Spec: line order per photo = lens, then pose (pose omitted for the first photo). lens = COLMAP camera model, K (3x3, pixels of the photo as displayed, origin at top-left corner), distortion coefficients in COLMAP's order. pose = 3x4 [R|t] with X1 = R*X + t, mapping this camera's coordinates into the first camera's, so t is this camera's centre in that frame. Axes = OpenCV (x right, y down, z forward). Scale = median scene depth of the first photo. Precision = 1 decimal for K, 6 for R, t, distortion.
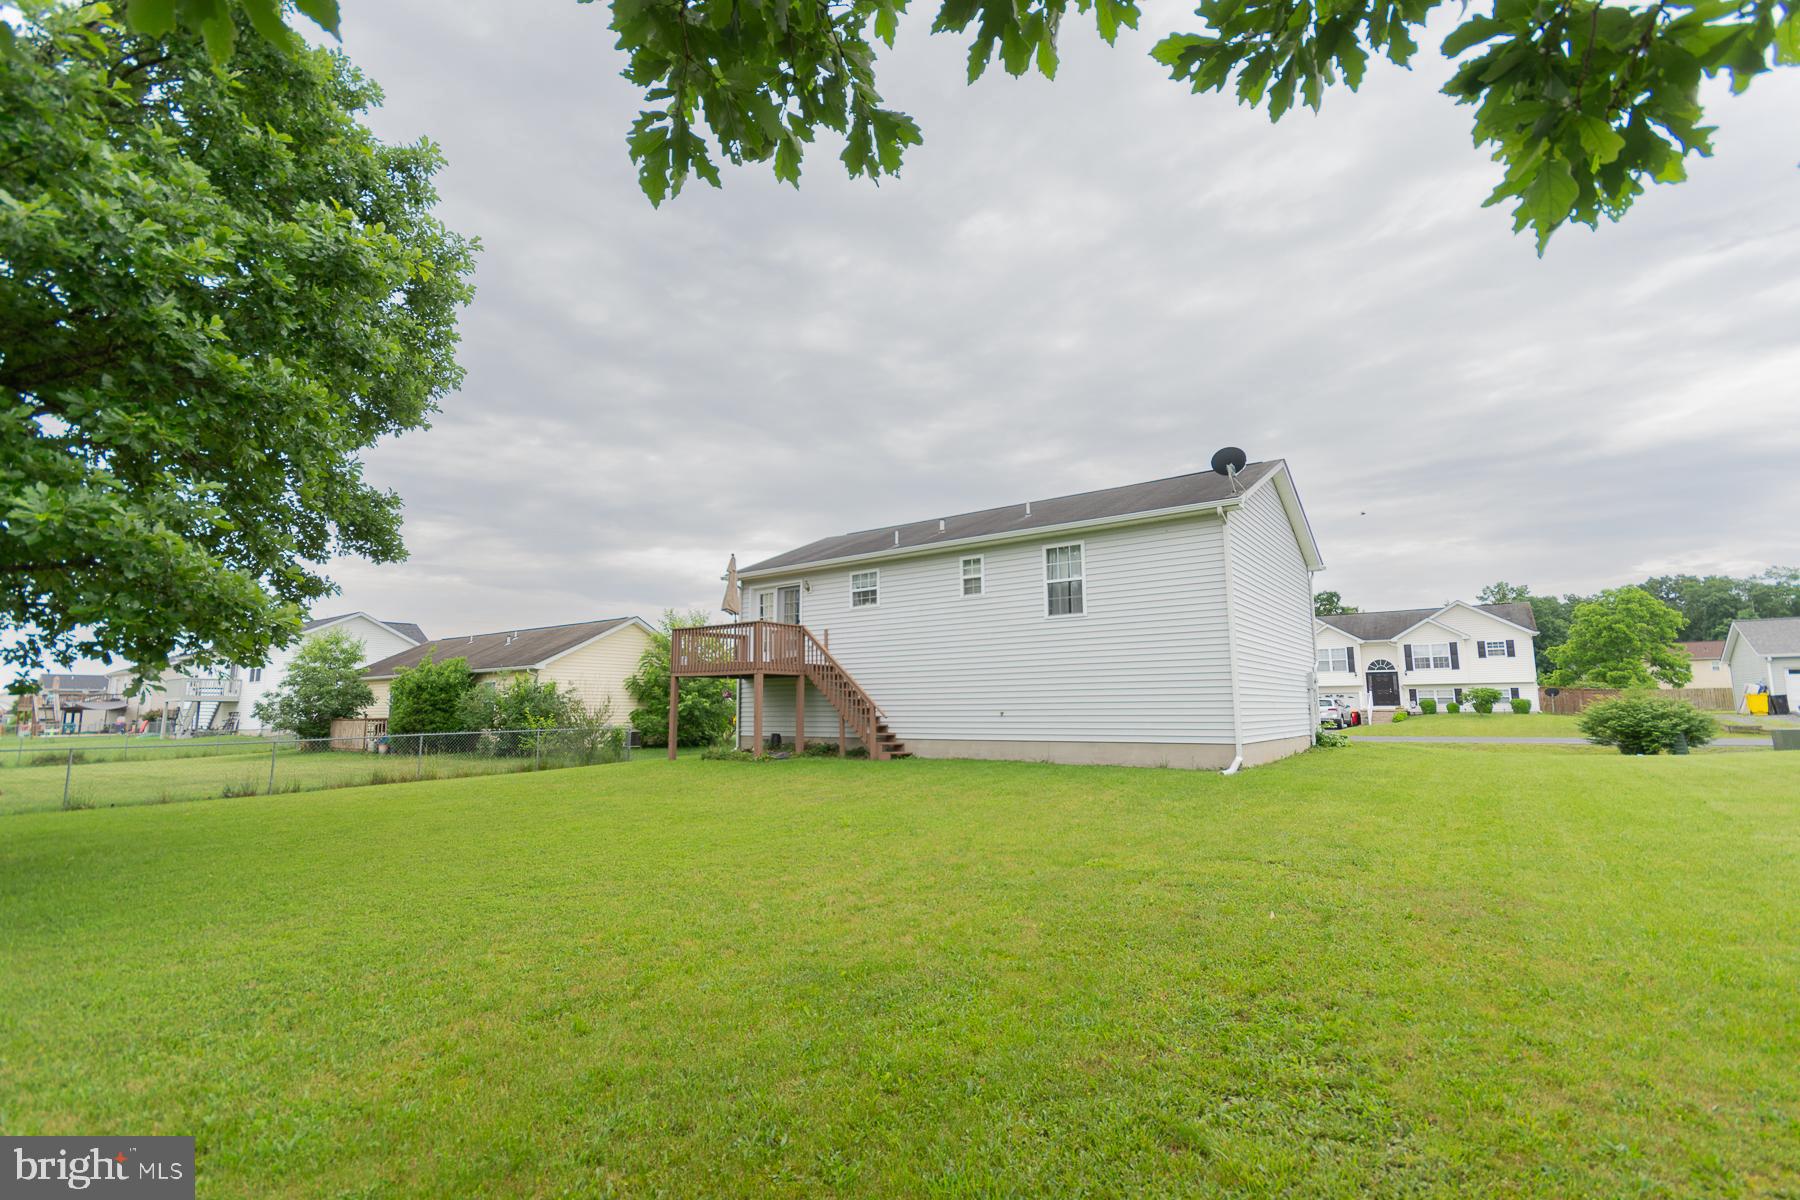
lens RADIAL K [[805.4, 0, 898.2], [0, 805.4, 602.1], [0, 0, 1]] dist [0.005244, 0.000312]
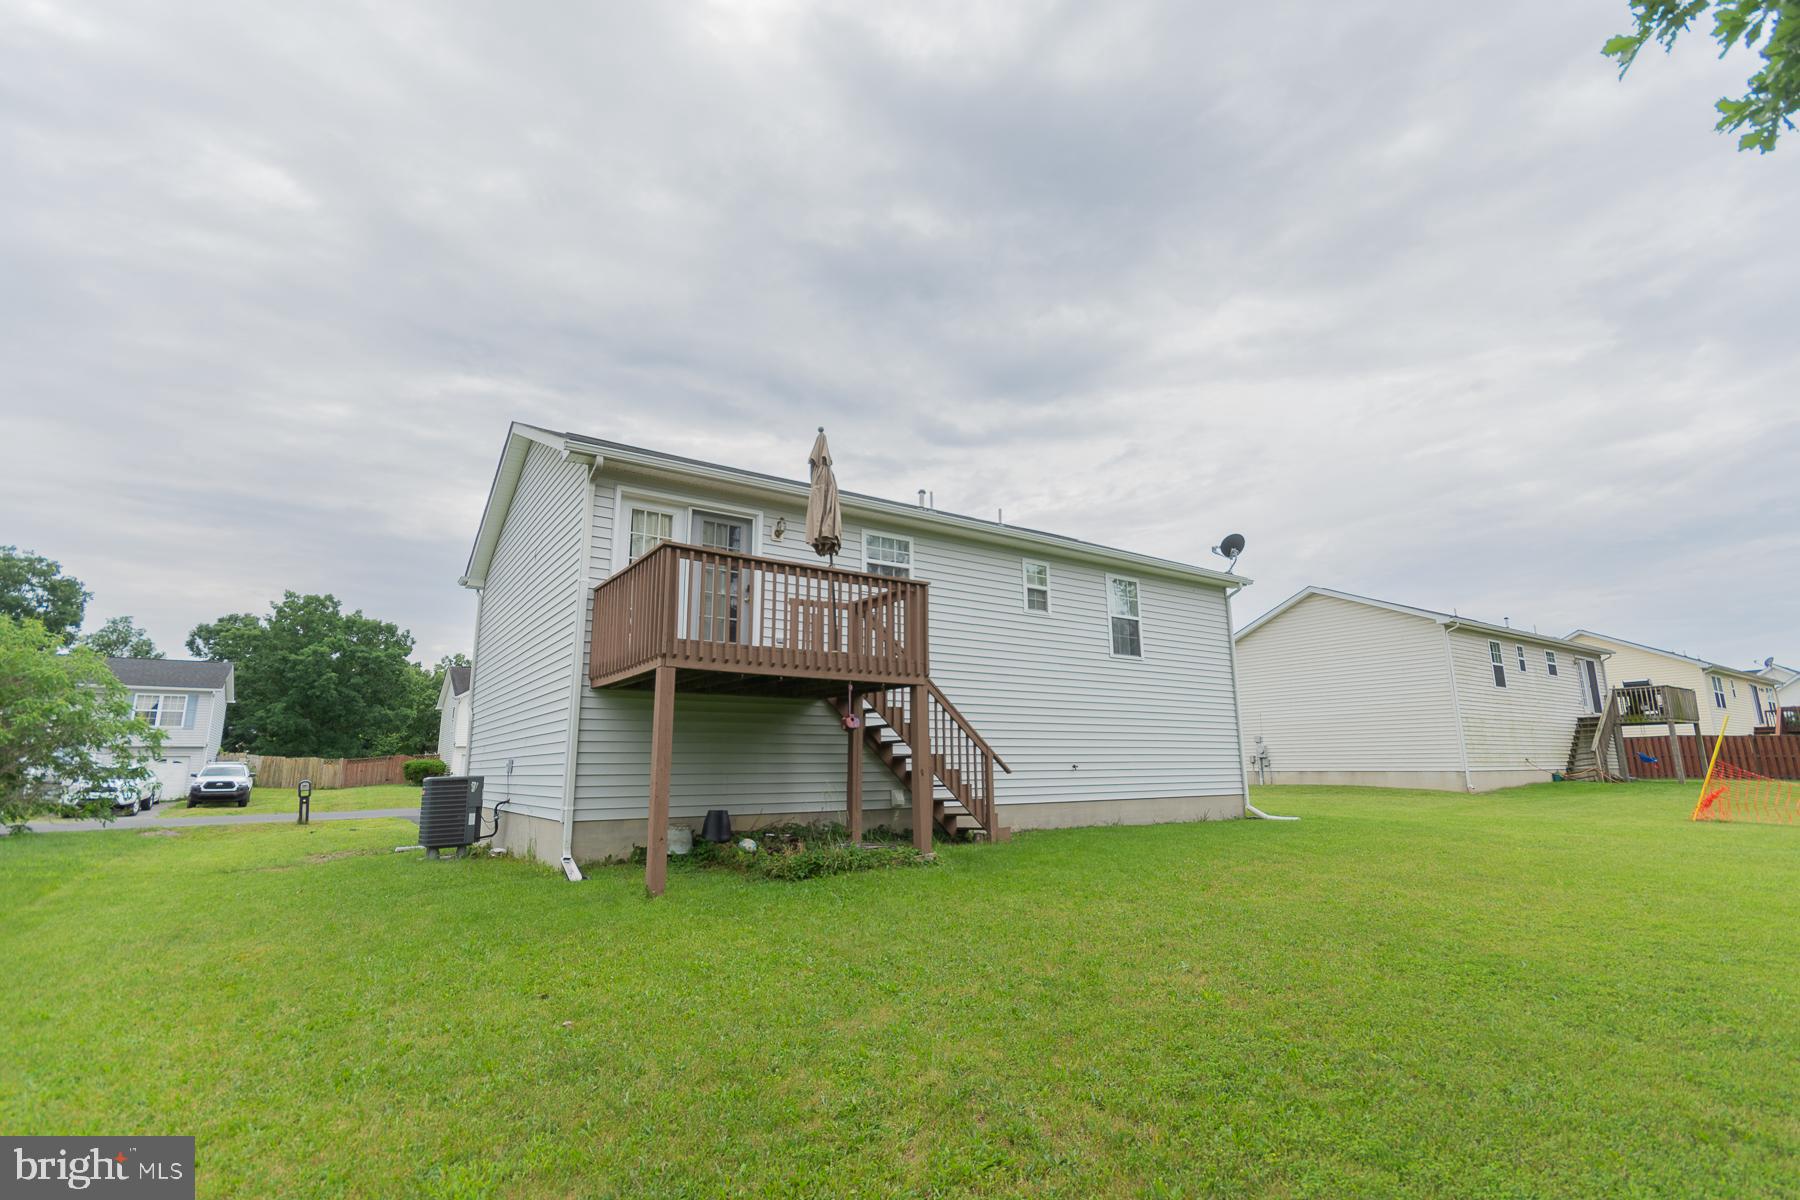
lens RADIAL K [[824.5, 0, 899.7], [0, 824.5, 604.2], [0, 0, 1]] dist [0.004382, 0.000984]
pose [[0.327020, 0.187946, 0.926139, -0.515509], [-0.119804, 0.980362, -0.156646, 0.093739], [-0.937393, -0.059729, 0.343115, 0.649736]]
